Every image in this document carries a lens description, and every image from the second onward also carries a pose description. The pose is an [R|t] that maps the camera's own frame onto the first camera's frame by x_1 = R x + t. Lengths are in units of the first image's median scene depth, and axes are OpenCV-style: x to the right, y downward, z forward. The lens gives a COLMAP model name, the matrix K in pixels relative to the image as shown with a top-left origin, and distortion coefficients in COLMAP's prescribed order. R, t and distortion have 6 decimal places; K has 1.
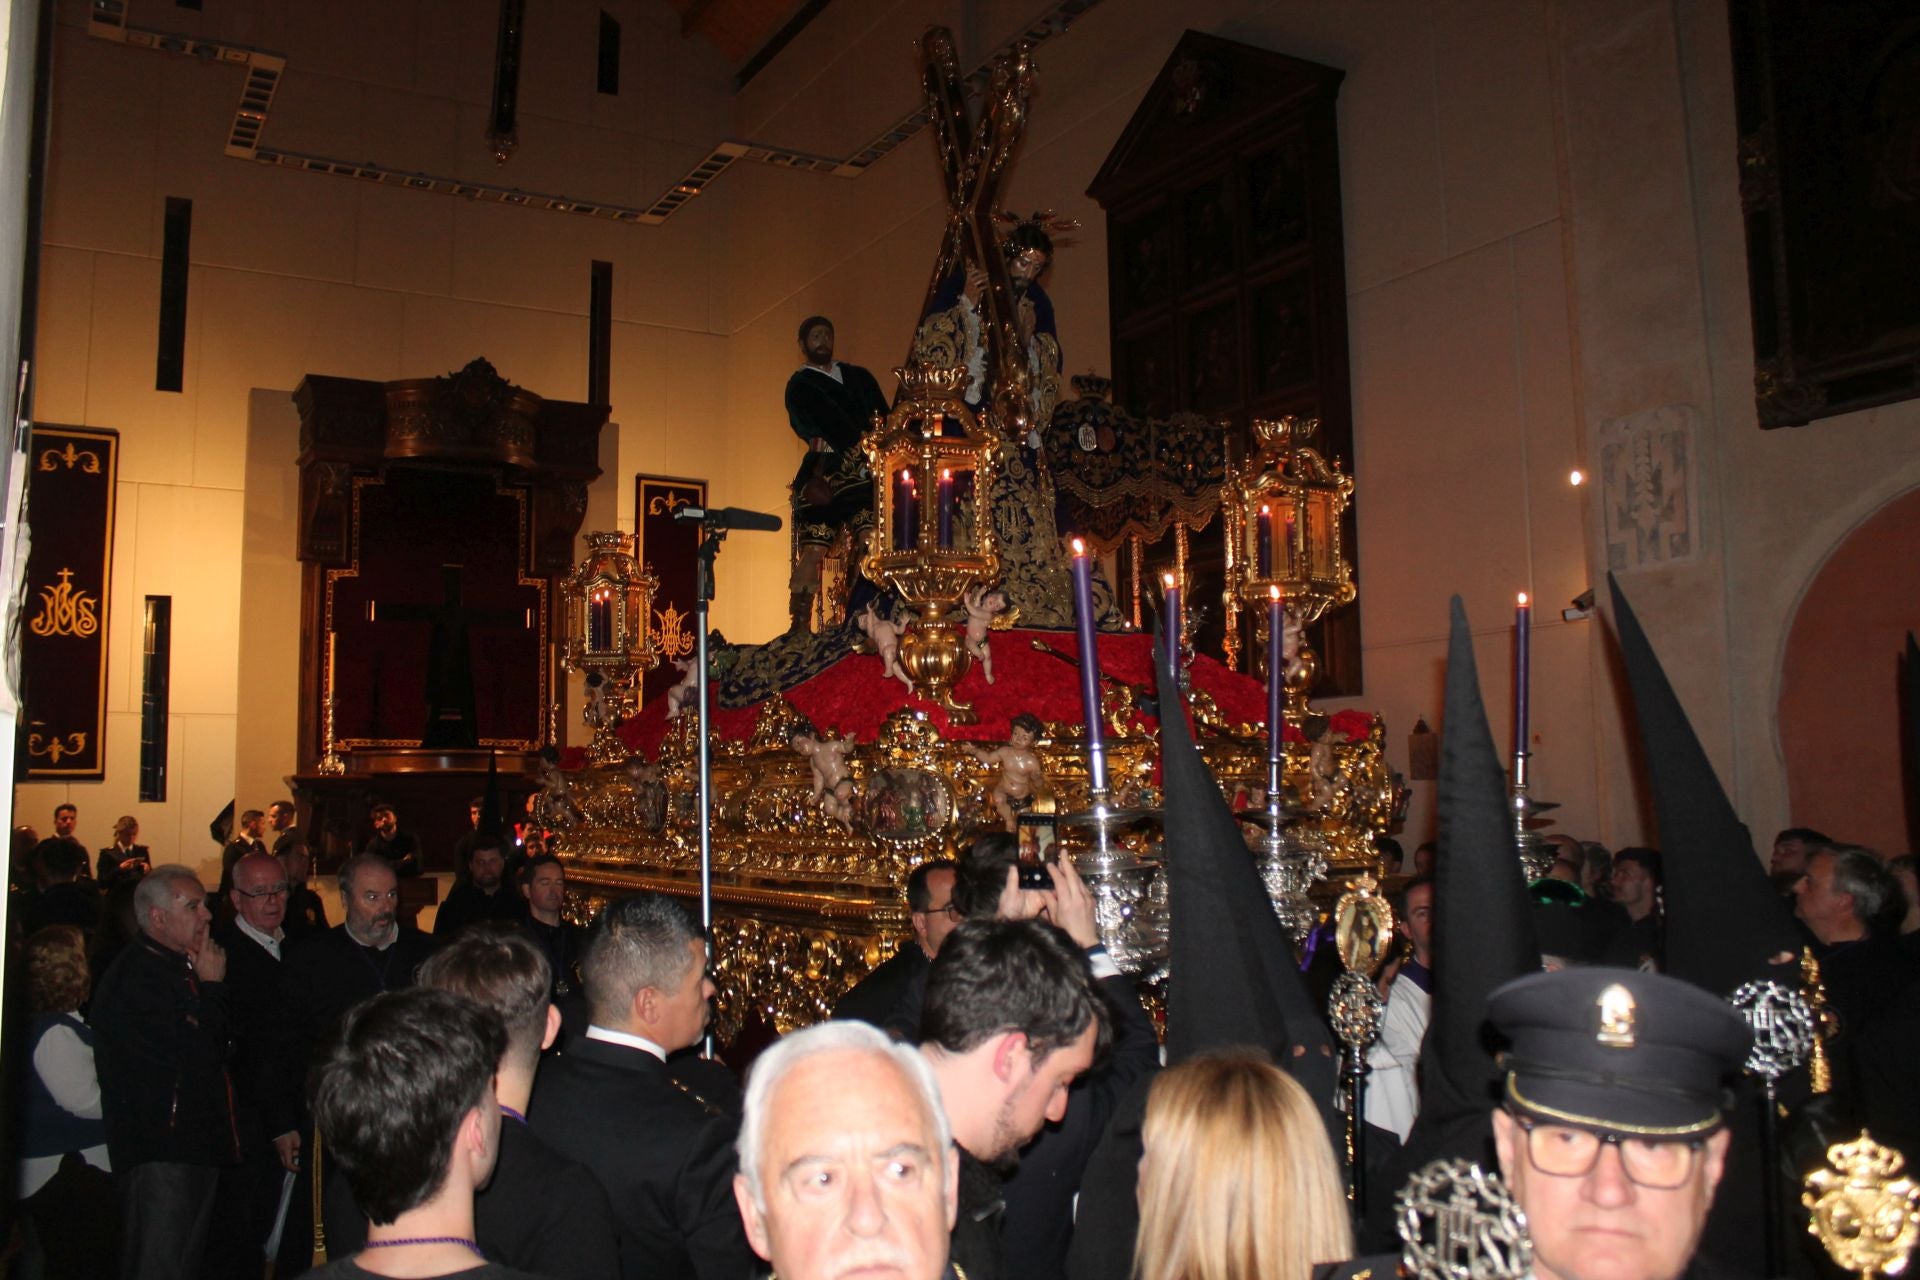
lens RADIAL K [[1628.1, 0, 960.0], [0, 1628.1, 640.0], [0, 0, 1]] dist [-0.162046, 0.154853]
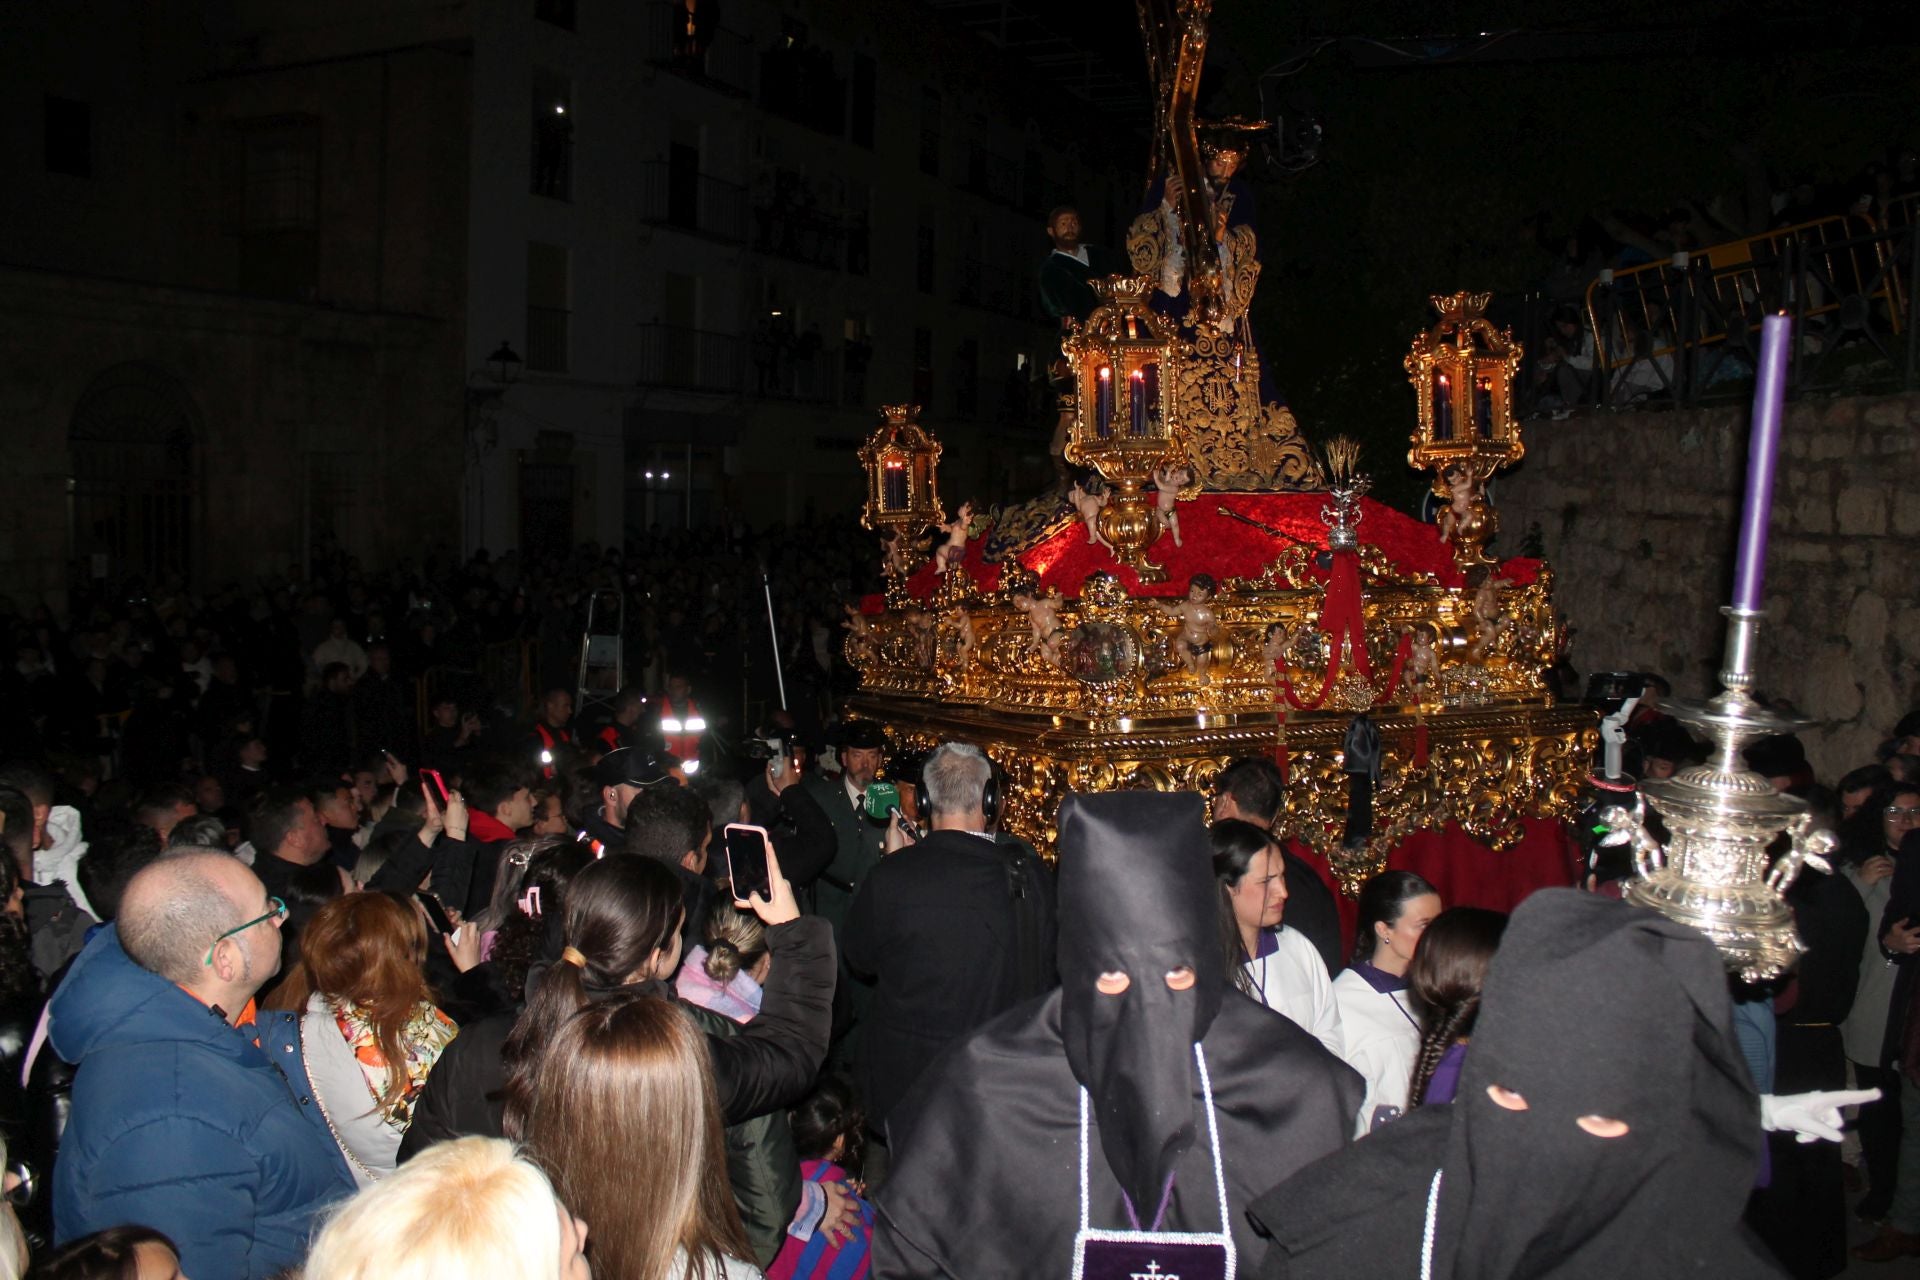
lens RADIAL K [[1628.1, 0, 960.0], [0, 1628.1, 640.0], [0, 0, 1]] dist [-0.162046, 0.154853]
pose [[0.974436, -0.016357, -0.224068, 0.124041], [0.041941, 0.993057, 0.109903, -0.041081], [0.220714, -0.116492, 0.968357, -0.174092]]
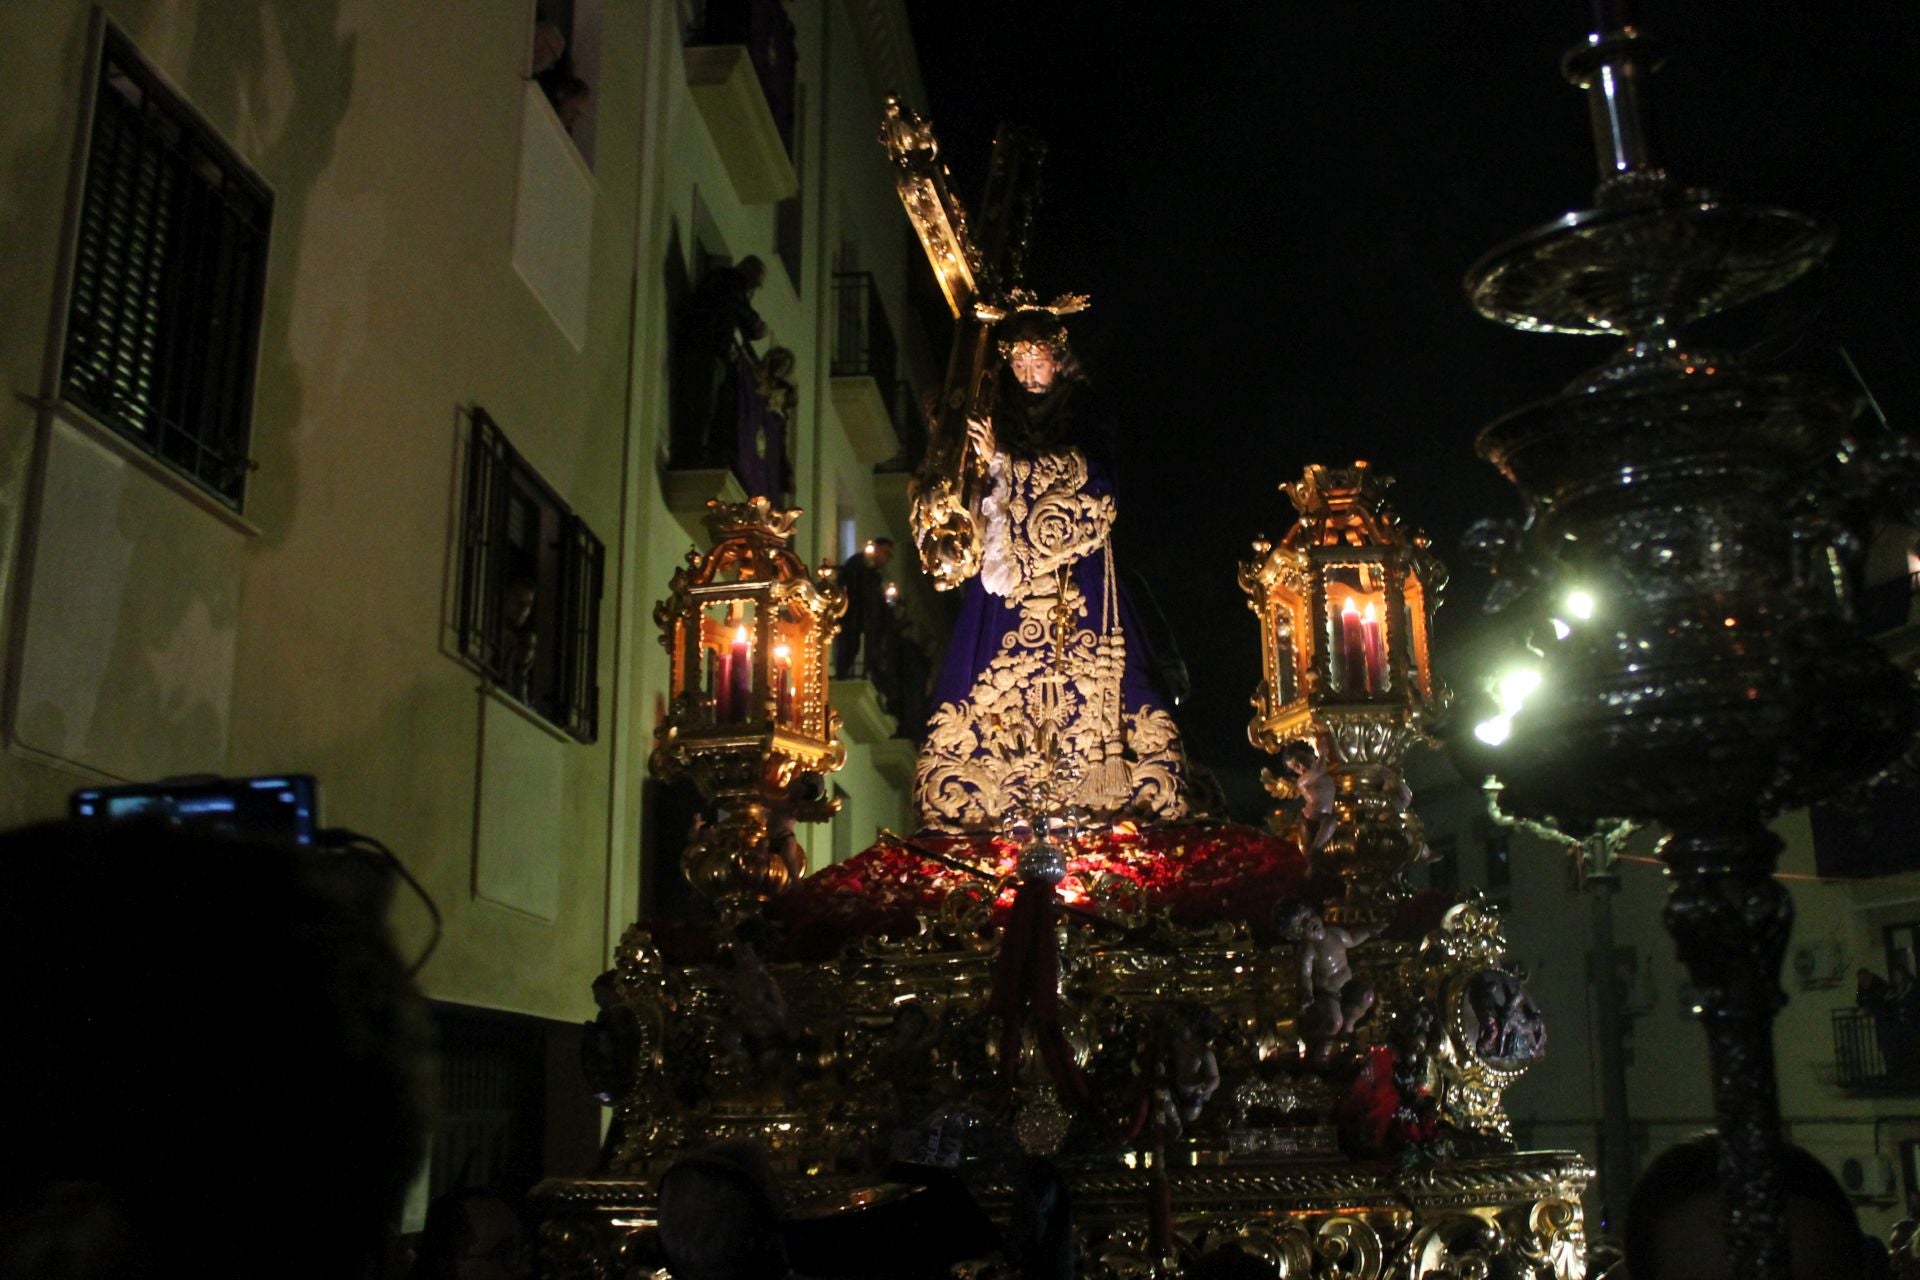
lens RADIAL K [[1978.7, 0, 960.0], [0, 1978.7, 640.0], [0, 0, 1]] dist [-0.073382, 0.003366]
pose [[0.804774, -0.192672, -0.561441, 0.596165], [0.062021, 0.967971, -0.243281, 0.135834], [0.590332, 0.160965, 0.790948, 0.307400]]
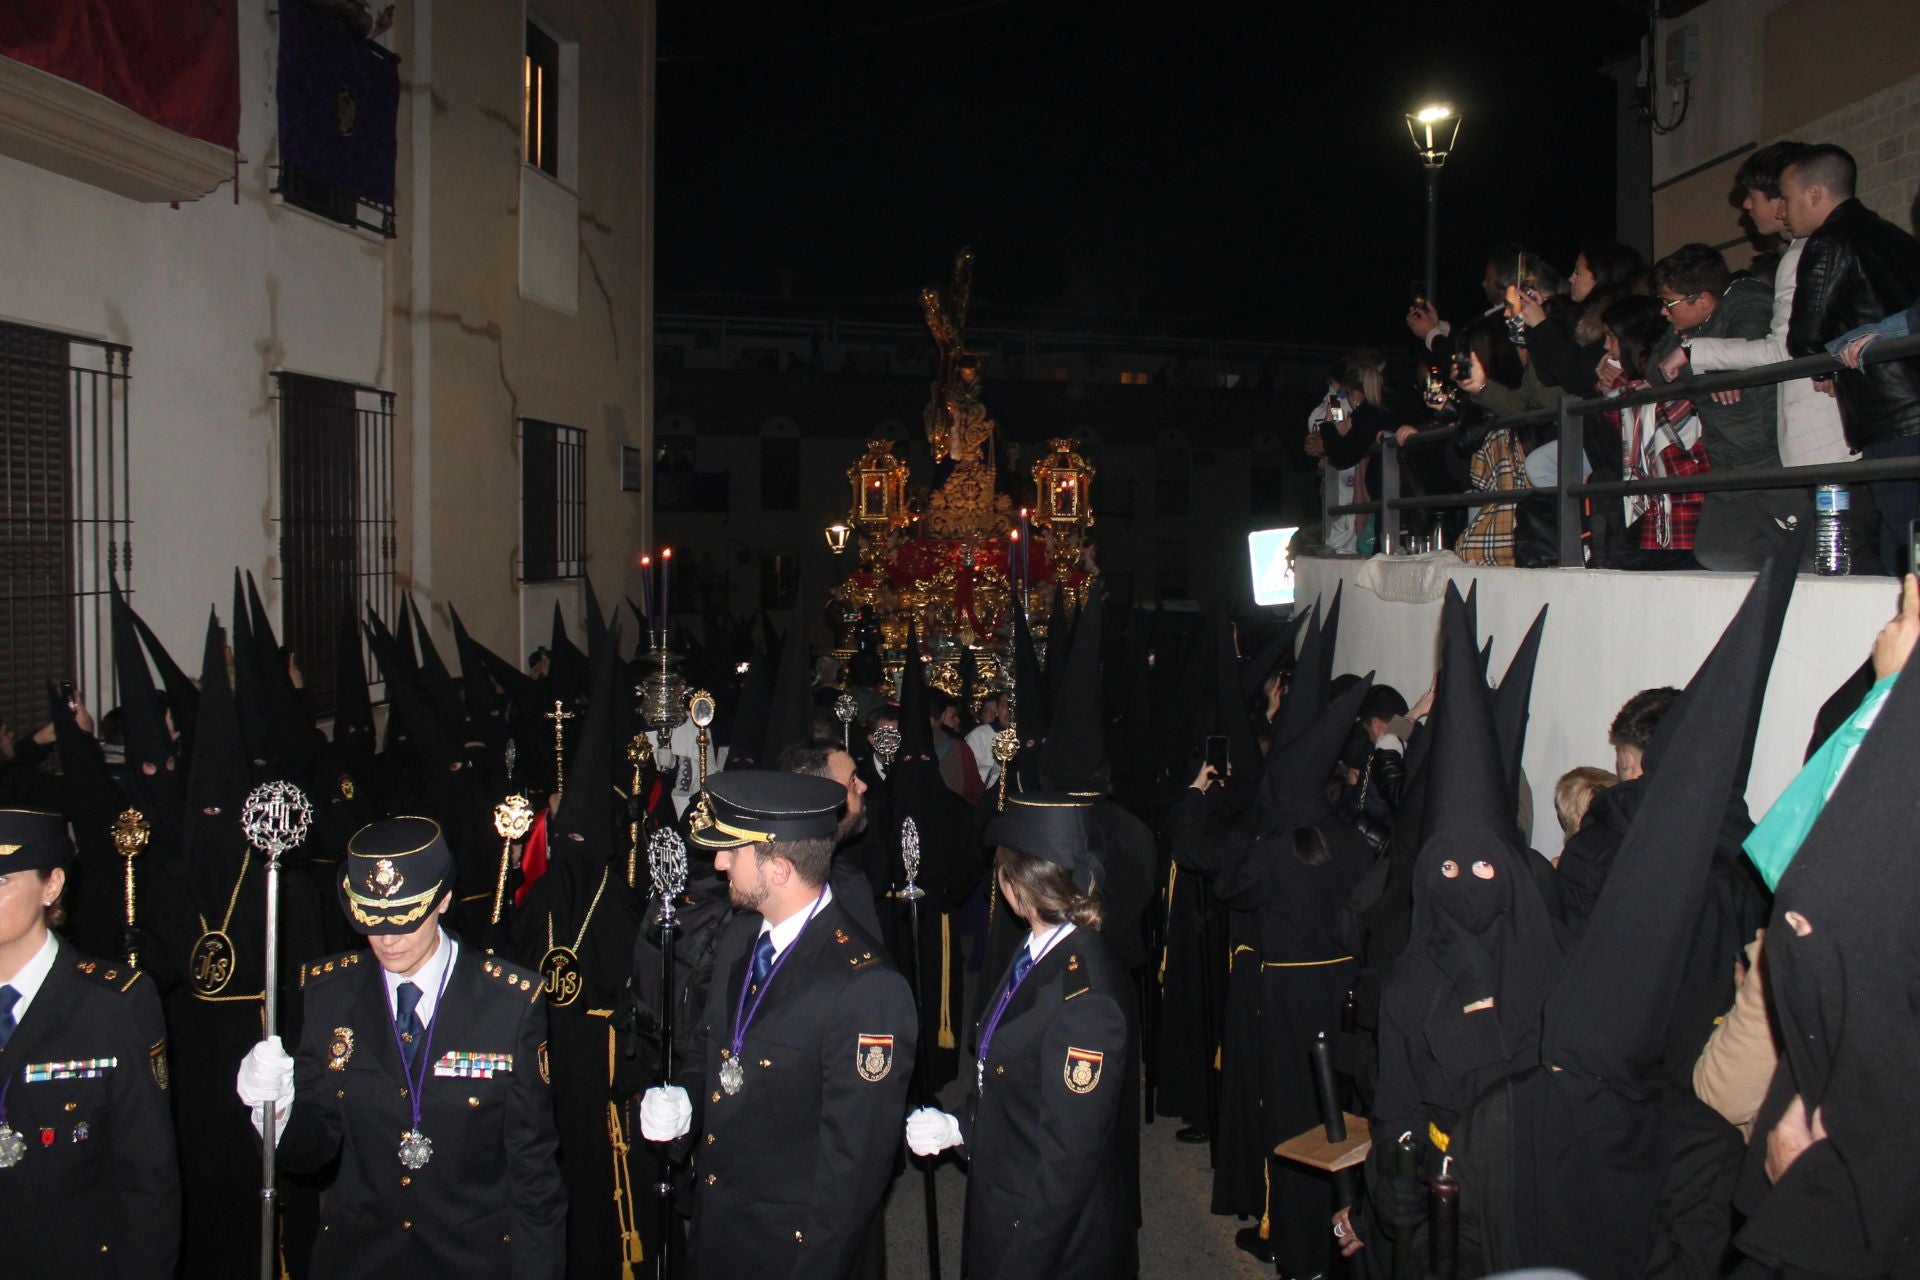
lens RADIAL K [[1628.1, 0, 960.0], [0, 1628.1, 640.0], [0, 0, 1]] dist [-0.162046, 0.154853]
pose [[0.843027, 0.001848, -0.537868, 1.422531], [0.042462, 0.996644, 0.069978, -0.029244], [0.536192, -0.081832, 0.840120, -1.039615]]
